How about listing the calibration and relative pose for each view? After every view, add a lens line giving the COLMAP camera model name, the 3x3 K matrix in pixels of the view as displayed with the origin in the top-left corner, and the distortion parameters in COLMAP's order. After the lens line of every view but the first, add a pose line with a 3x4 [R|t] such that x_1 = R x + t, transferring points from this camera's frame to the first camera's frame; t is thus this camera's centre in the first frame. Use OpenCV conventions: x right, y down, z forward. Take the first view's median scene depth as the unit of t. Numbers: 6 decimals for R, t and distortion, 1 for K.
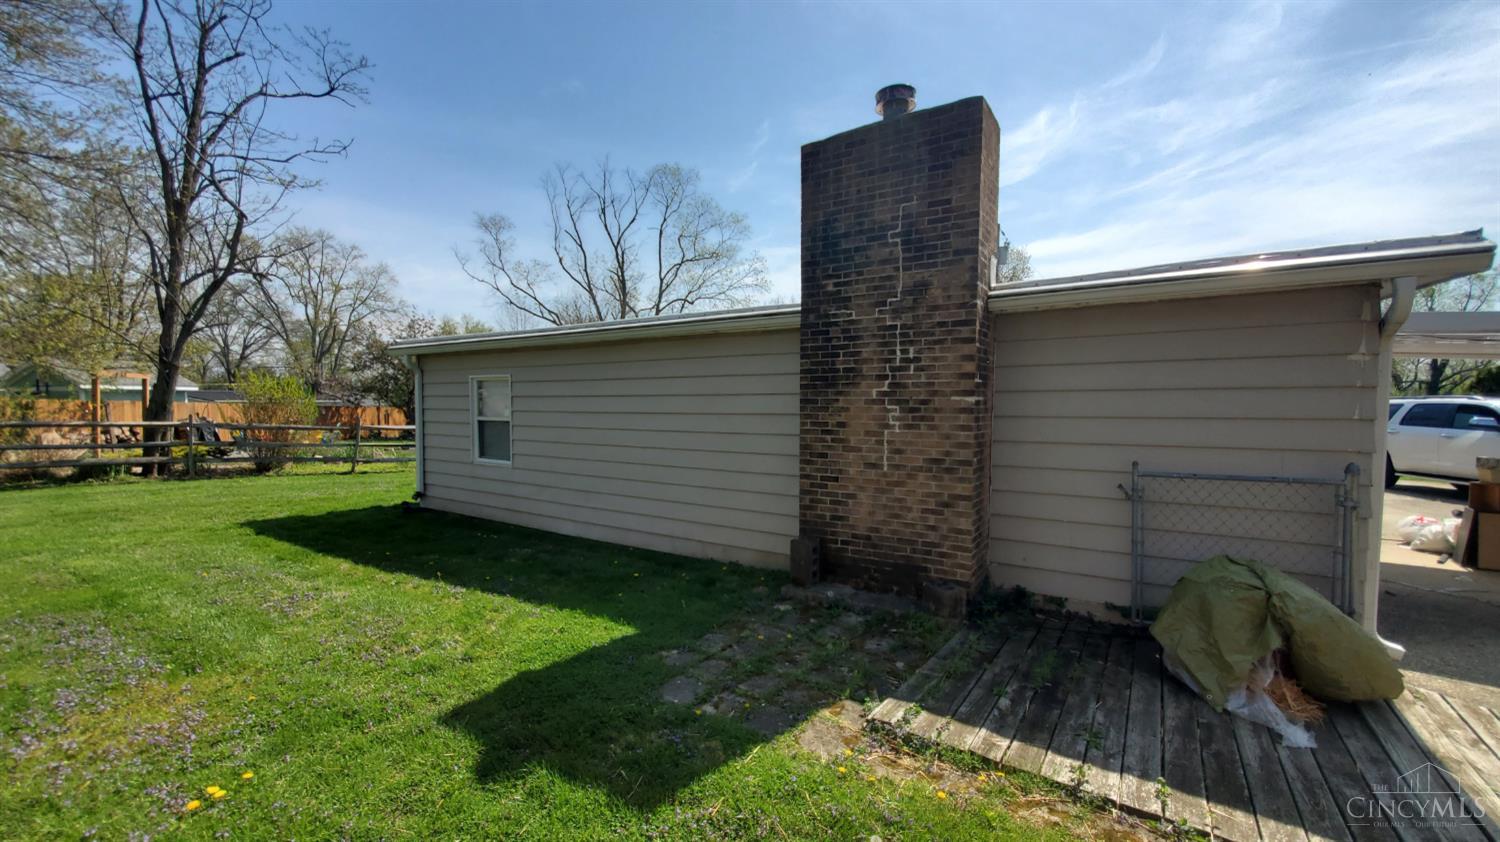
lens RADIAL K [[591.7, 0, 749.9], [0, 591.7, 431.2], [0, 0, 1]] dist [0.000495, -0.000391]
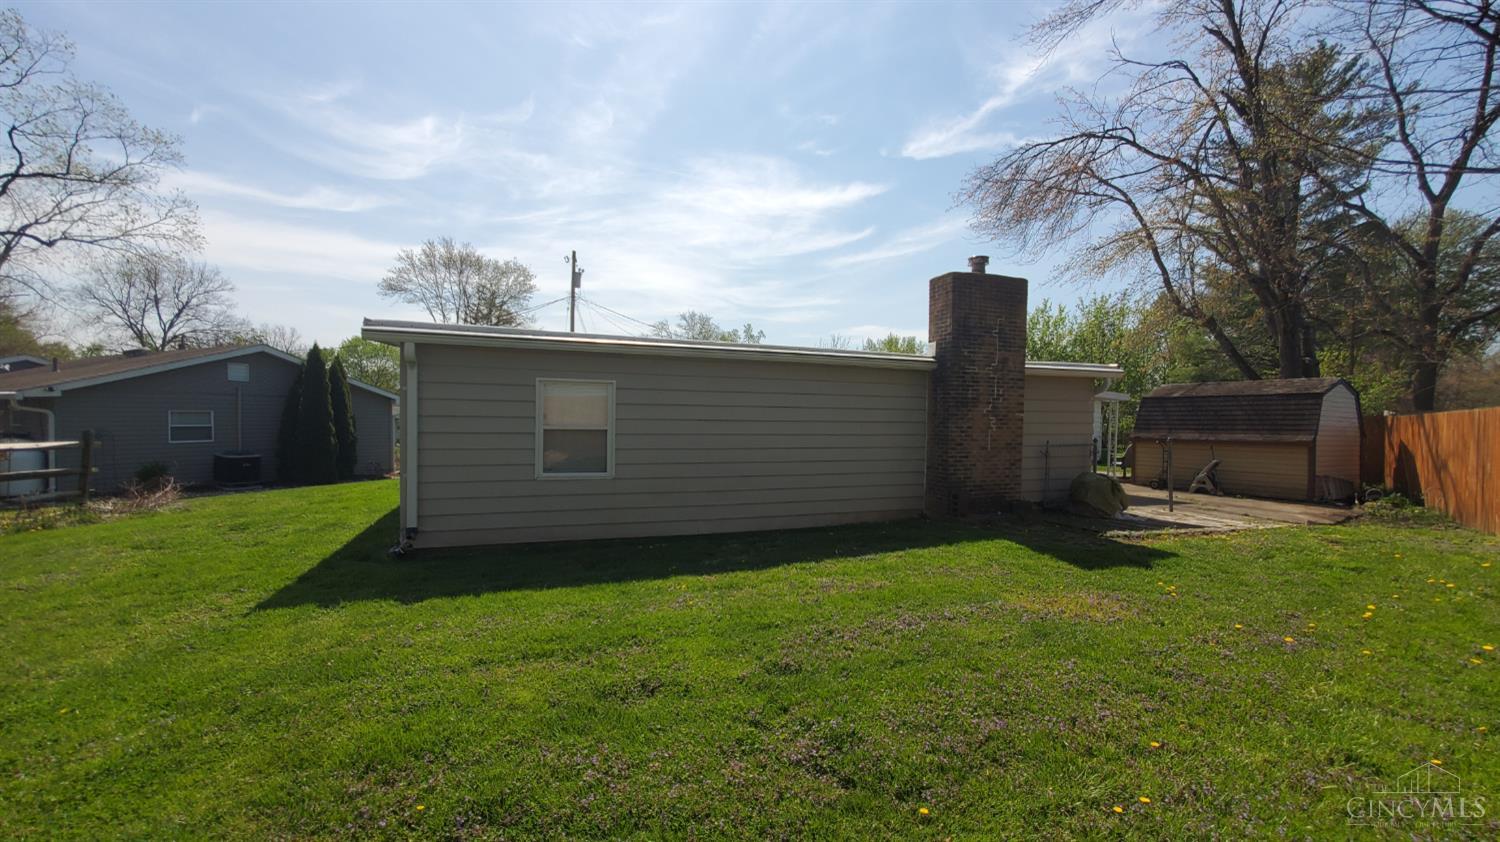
lens RADIAL K [[591.7, 0, 737.8], [0, 591.7, 412.3], [0, 0, 1]] dist [0.000495, -0.000391]
pose [[0.594685, 0.009183, 0.803907, -0.762624], [0.022359, 0.999359, -0.027956, -0.009571], [-0.803648, 0.034599, 0.594098, 0.206091]]
